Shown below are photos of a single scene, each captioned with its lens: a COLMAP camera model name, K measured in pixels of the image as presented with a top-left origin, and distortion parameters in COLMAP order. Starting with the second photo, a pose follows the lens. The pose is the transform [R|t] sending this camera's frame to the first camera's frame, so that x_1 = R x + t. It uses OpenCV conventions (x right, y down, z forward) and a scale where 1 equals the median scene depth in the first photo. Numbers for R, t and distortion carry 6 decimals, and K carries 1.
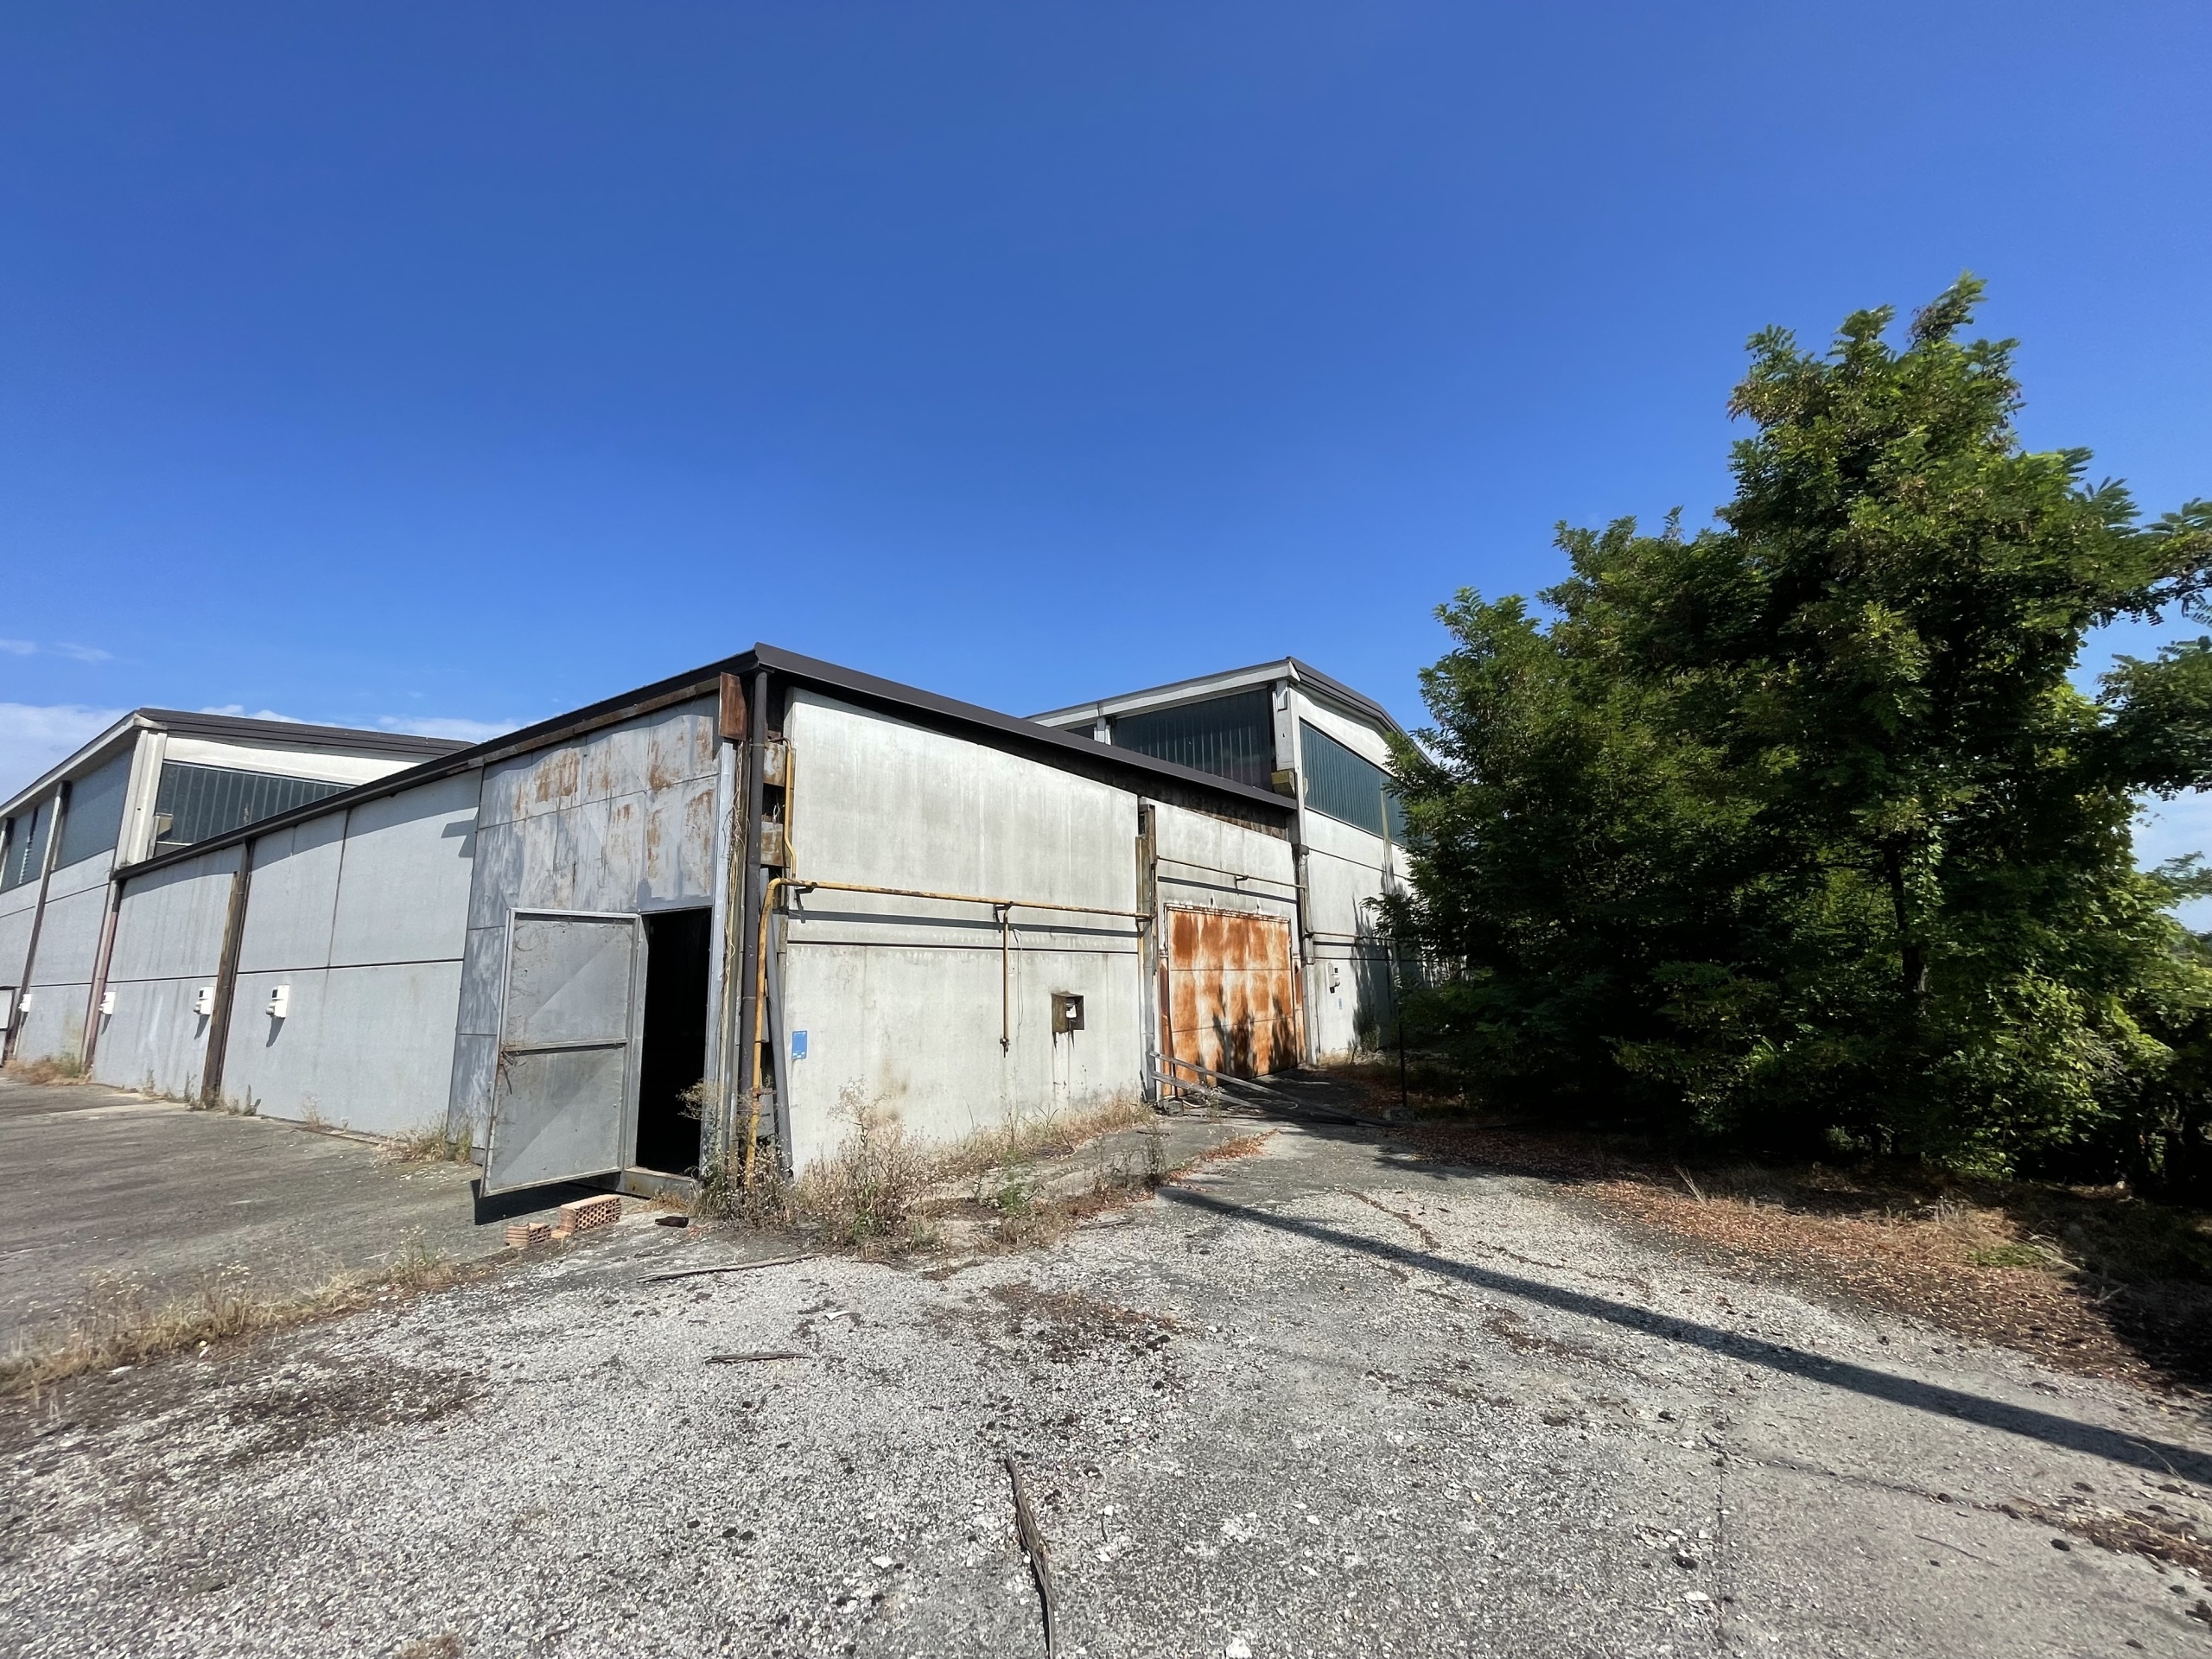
lens RADIAL K [[889.6, 0, 1112.2], [0, 889.6, 818.2], [0, 0, 1]] dist [-0.002827, -0.000795]
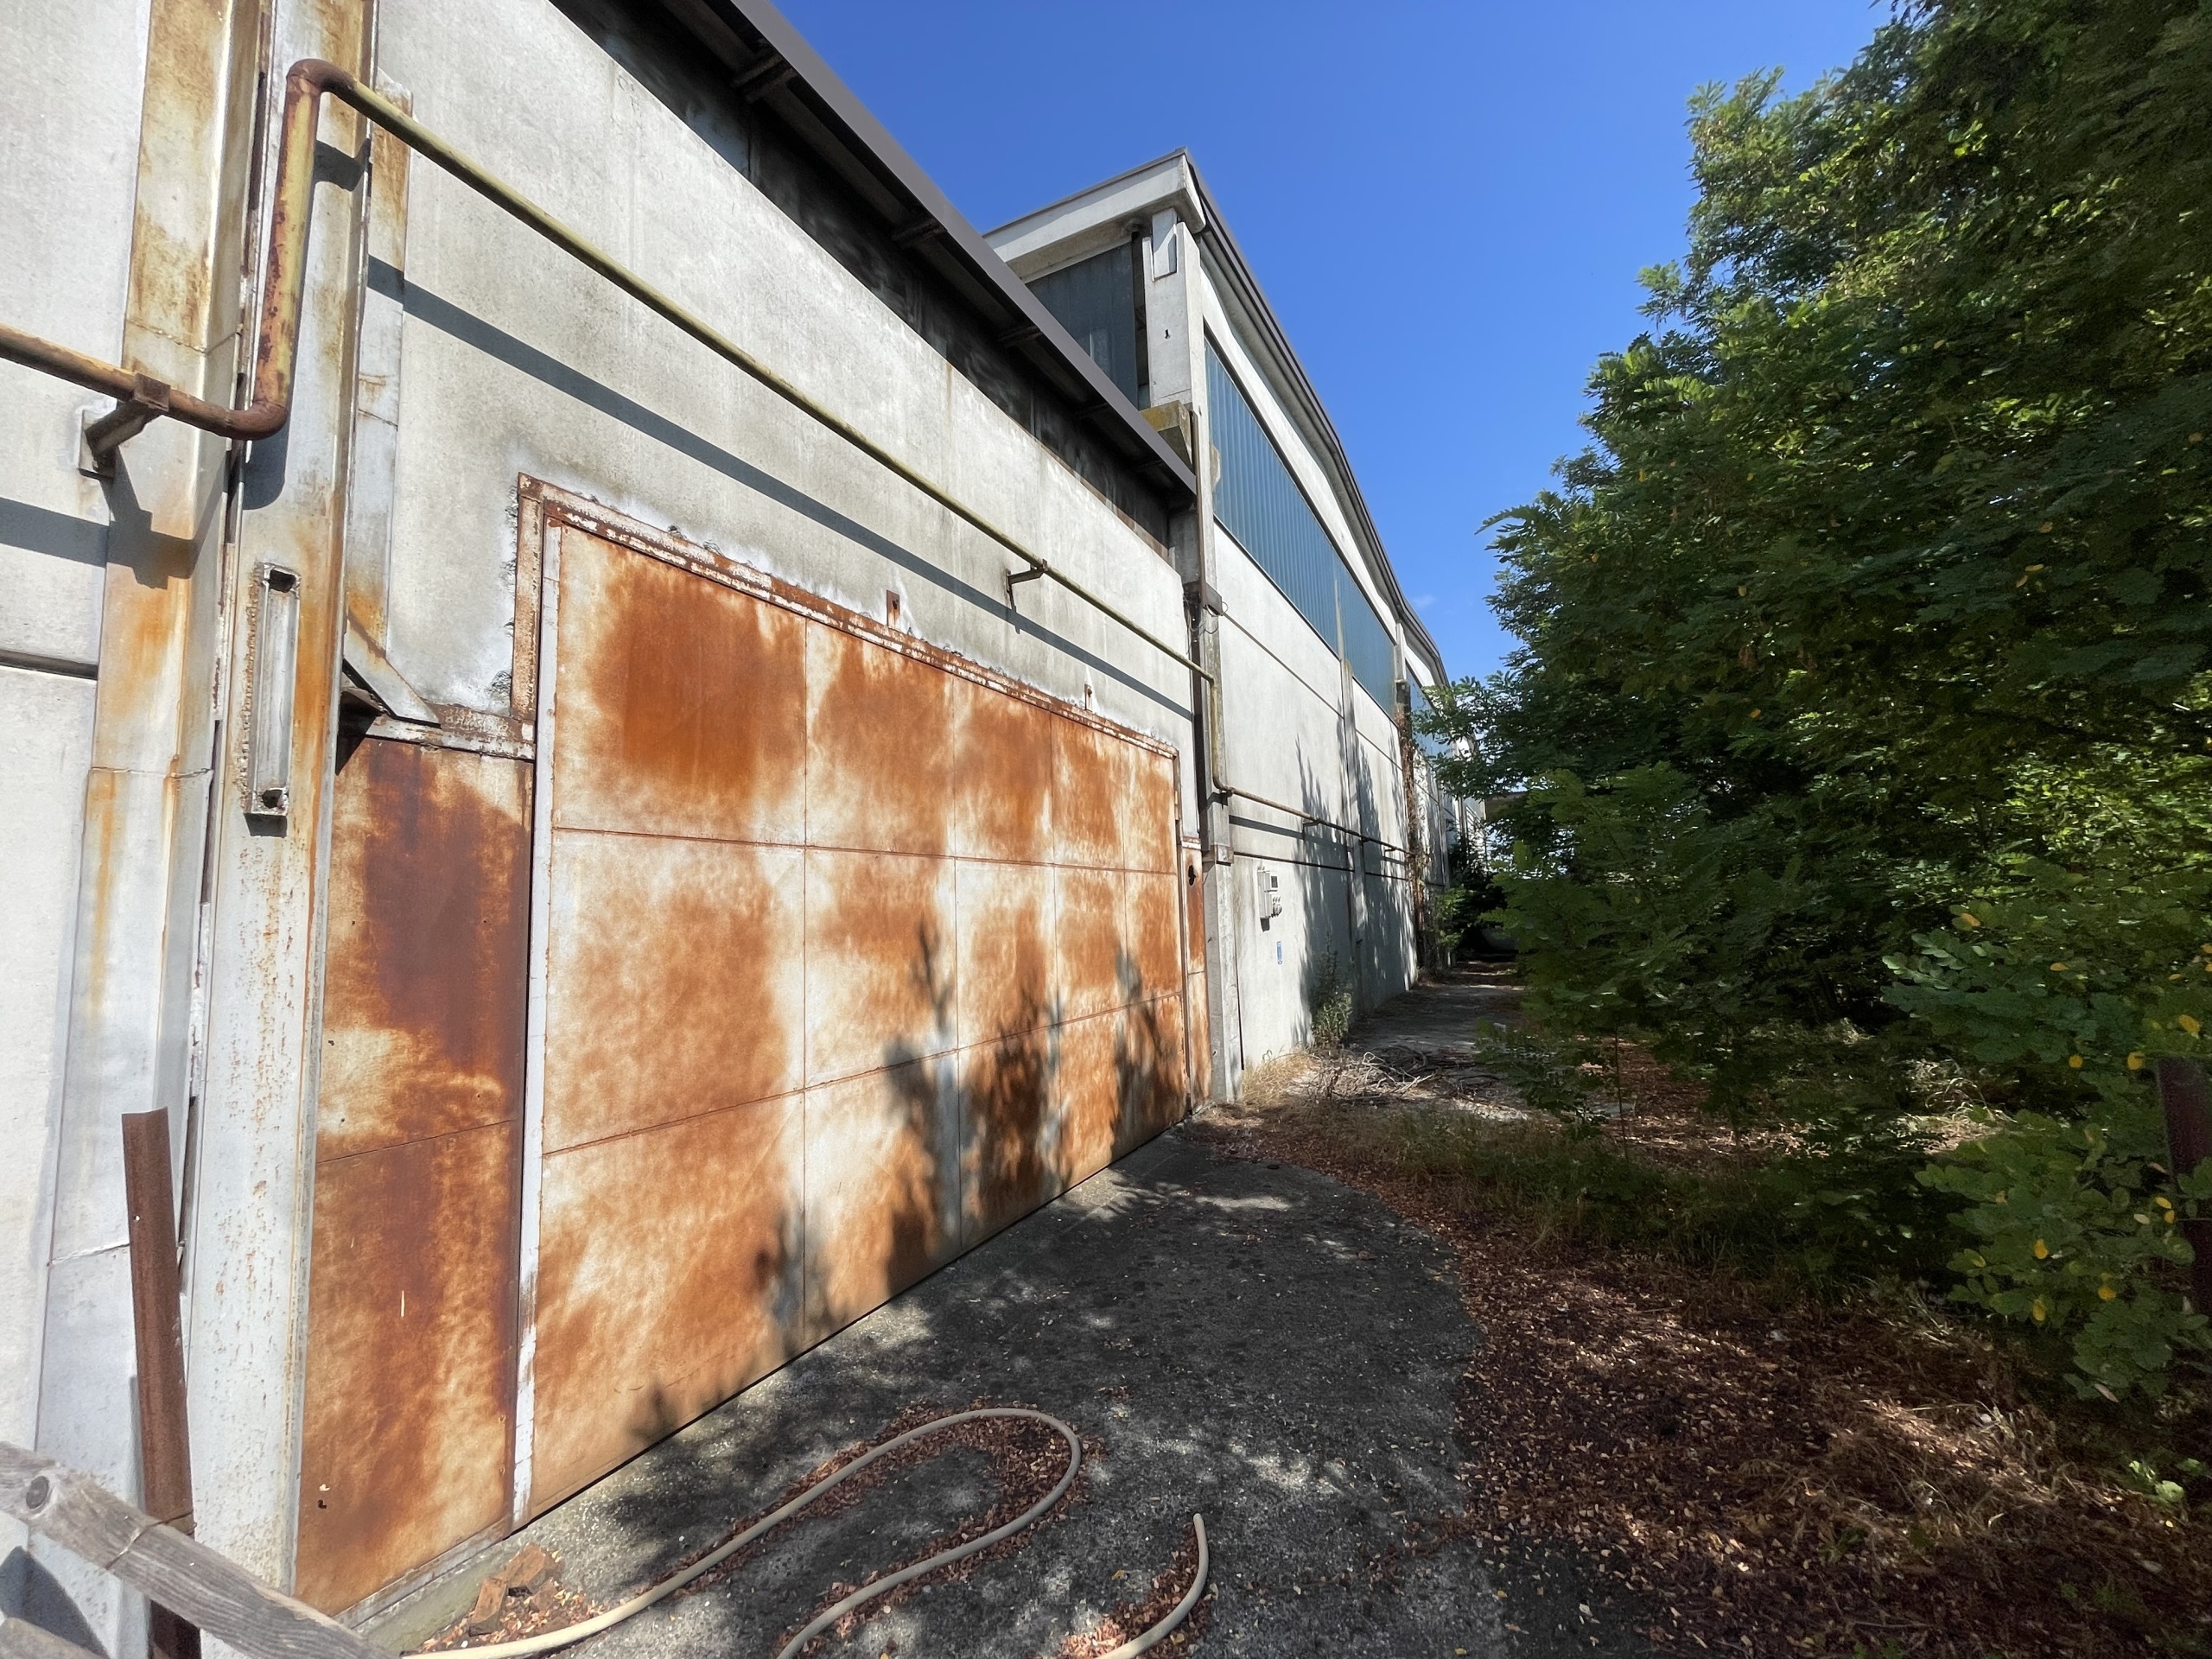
lens RADIAL K [[894.7, 0, 1110.5], [0, 894.7, 826.8], [0, 0, 1]] dist [-0.001677, -0.000260]
pose [[0.992398, -0.004099, 0.123002, 0.145920], [-0.005343, 0.997068, 0.076330, 0.141863], [-0.122954, -0.076407, 0.989467, 0.729025]]
